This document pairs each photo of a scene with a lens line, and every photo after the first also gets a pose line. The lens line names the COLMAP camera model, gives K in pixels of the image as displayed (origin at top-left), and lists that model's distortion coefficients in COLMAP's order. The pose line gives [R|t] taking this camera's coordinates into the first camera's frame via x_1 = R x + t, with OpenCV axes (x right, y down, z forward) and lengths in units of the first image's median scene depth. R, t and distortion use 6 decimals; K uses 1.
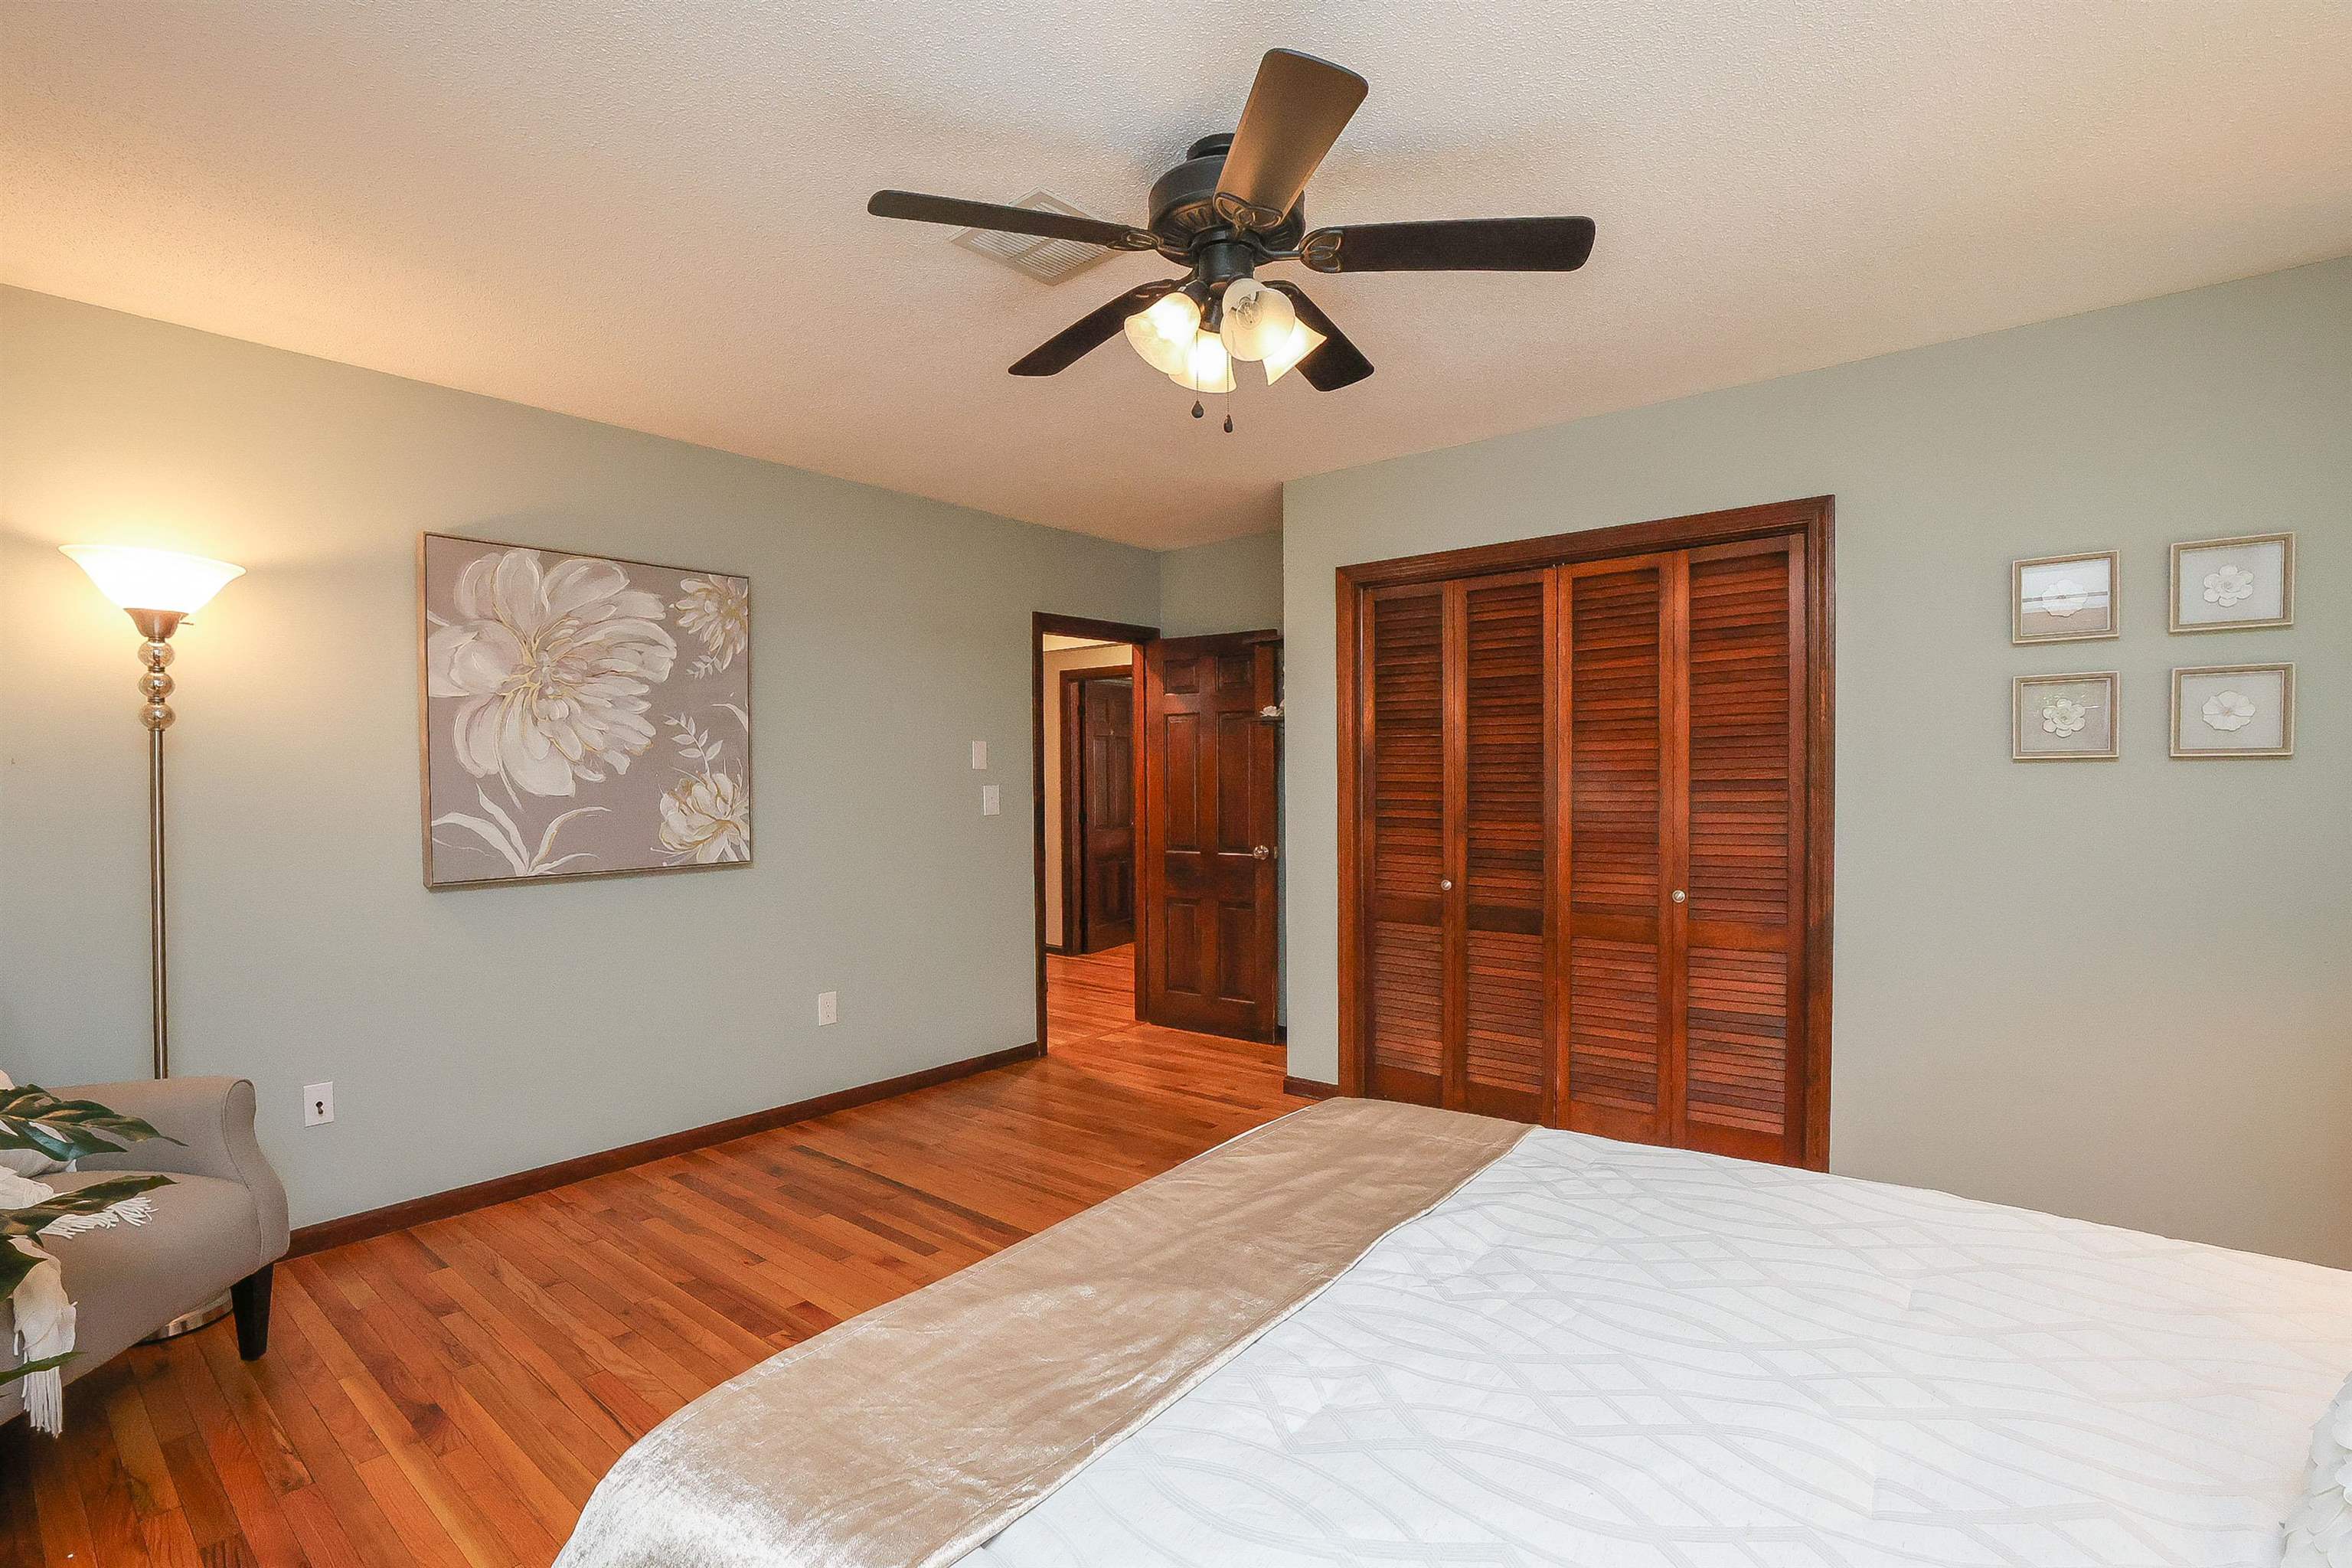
lens RADIAL K [[1068.6, 0, 1176.0], [0, 1068.6, 784.0], [0, 0, 1]] dist [-0.049554, 0.012439]
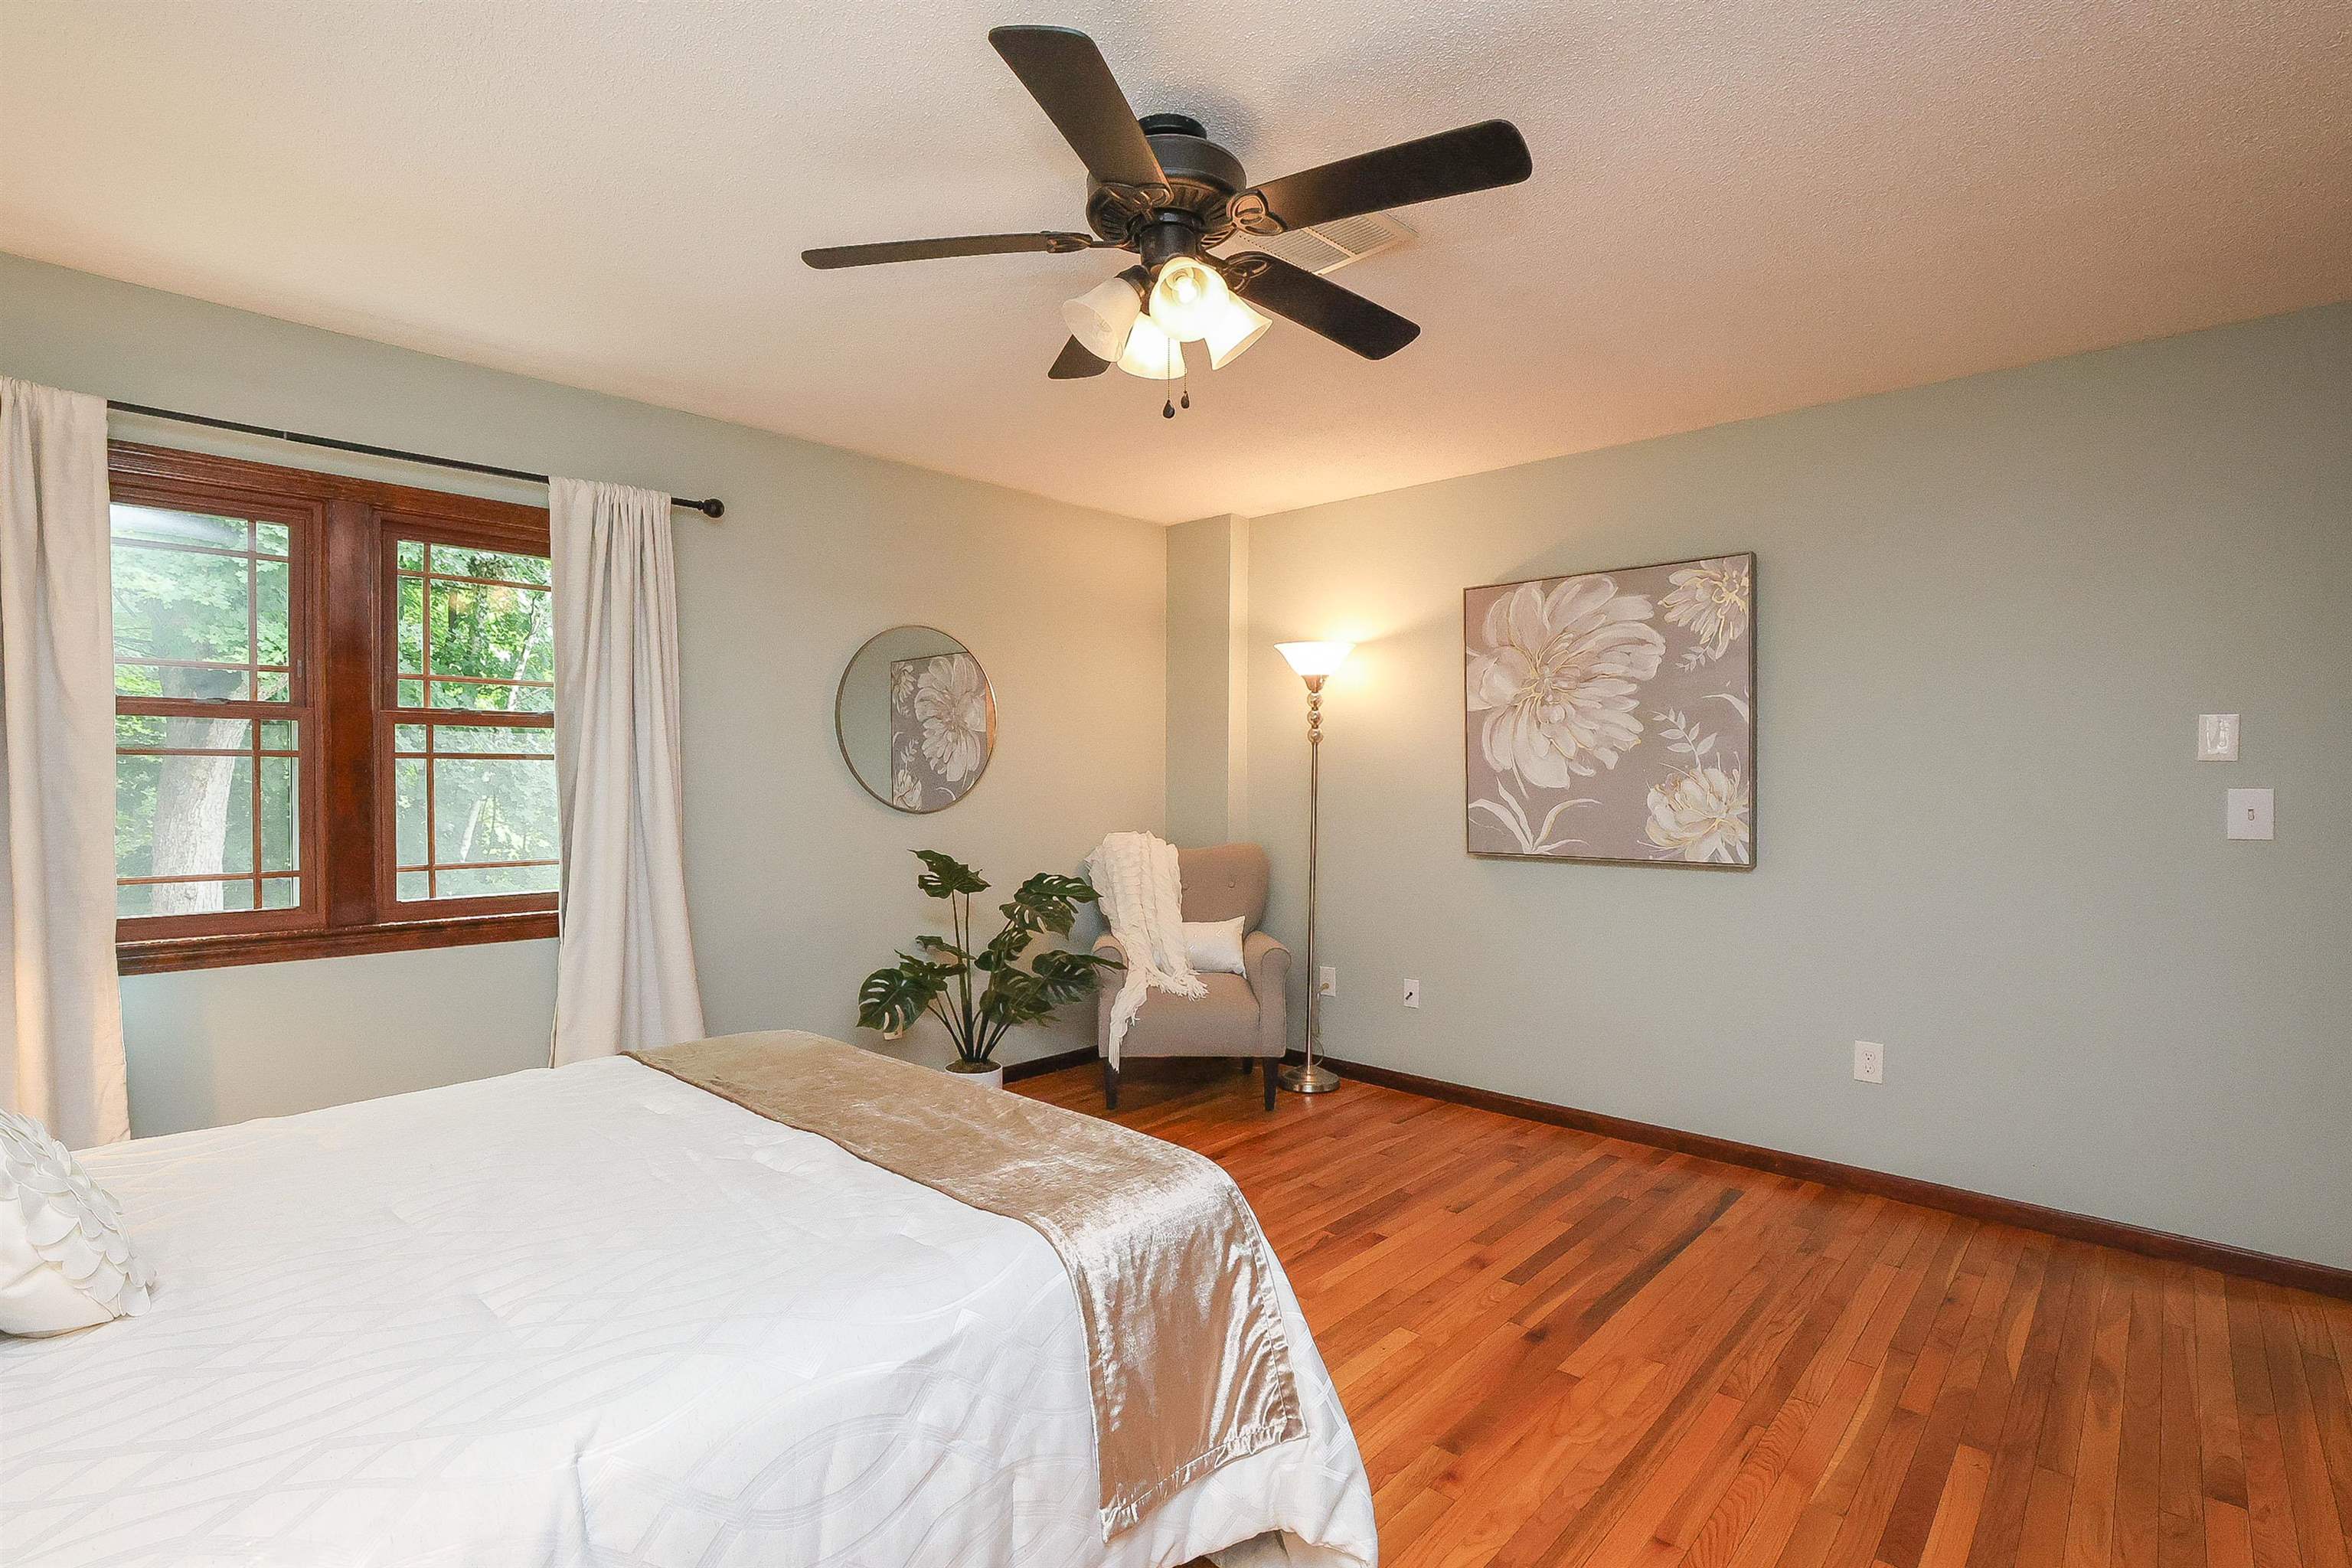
lens RADIAL K [[1094.9, 0, 1197.0], [0, 1094.9, 788.1], [0, 0, 1]] dist [-0.016007, 0.000132]
pose [[-0.044207, 0.012800, -0.998940, 0.607031], [-0.011538, 0.999845, 0.013322, -0.000223], [0.998956, 0.012115, -0.044052, 0.627930]]
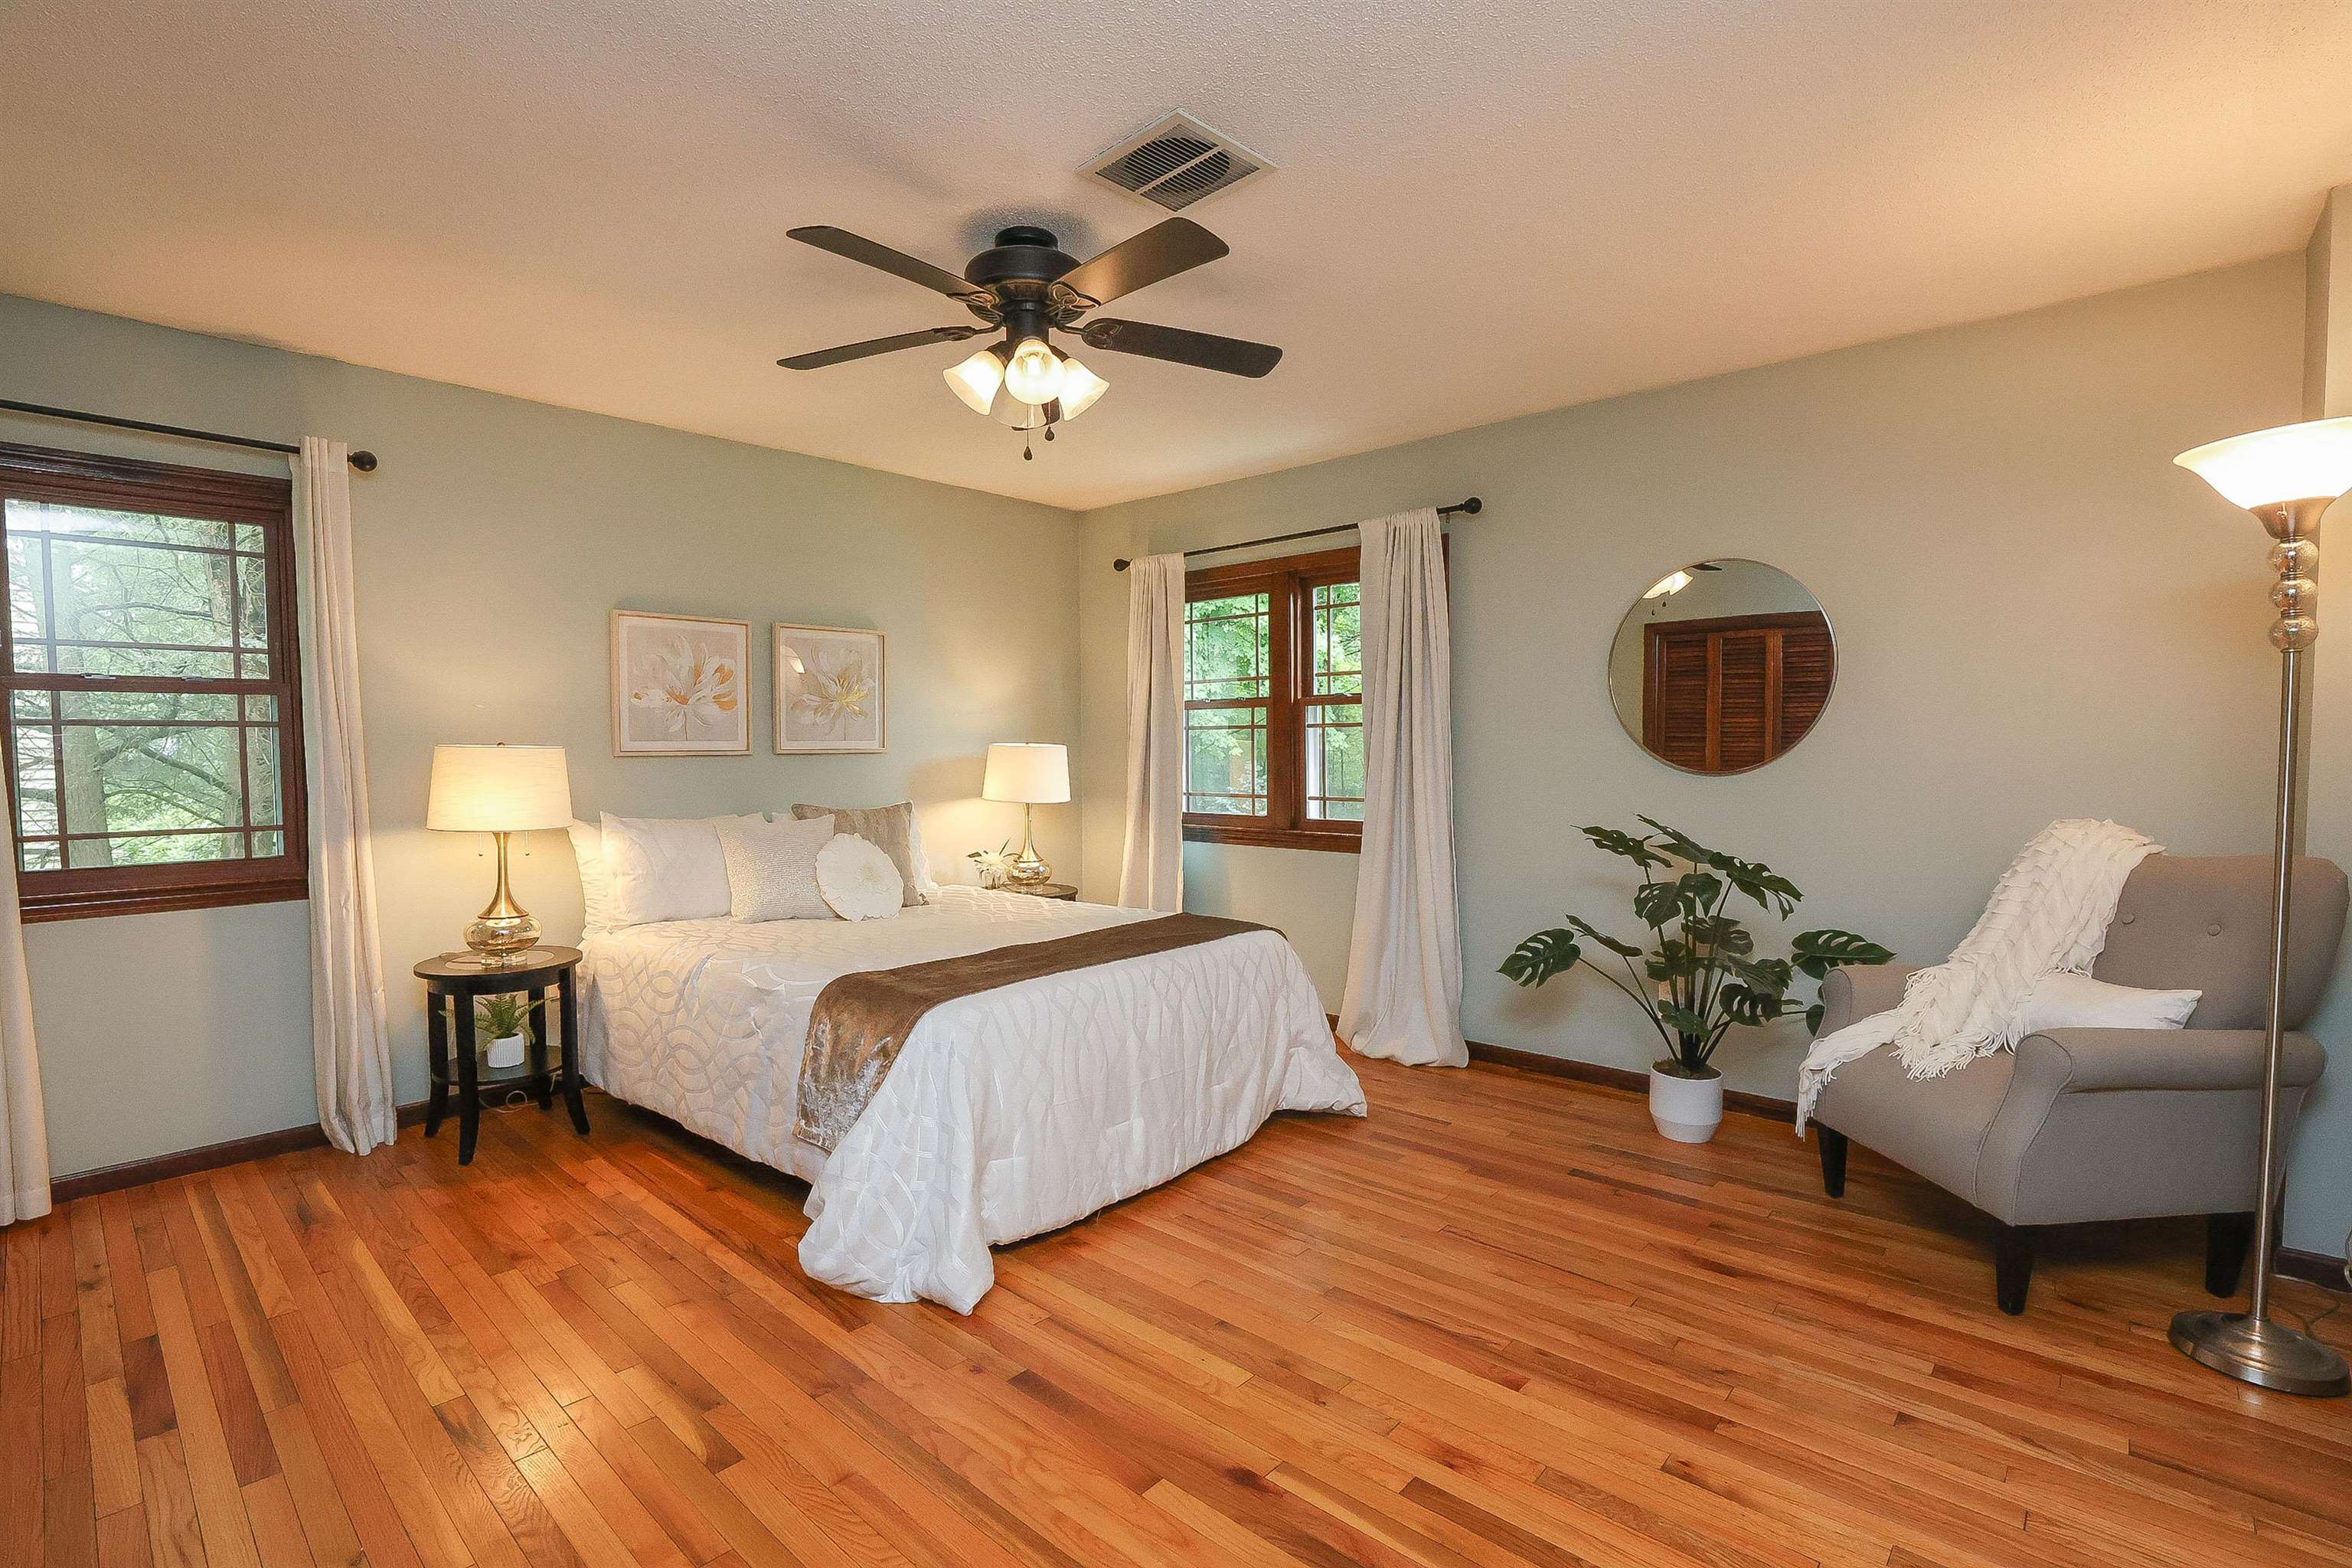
lens RADIAL K [[1096.7, 0, 1153.6], [0, 1096.7, 793.4], [0, 0, 1]] dist [-0.051890, 0.014029]
pose [[-0.998536, 0.012917, 0.052519, -0.098054], [0.015700, 0.998475, 0.052925, 0.001328], [-0.051755, 0.053672, -0.997216, 1.334172]]
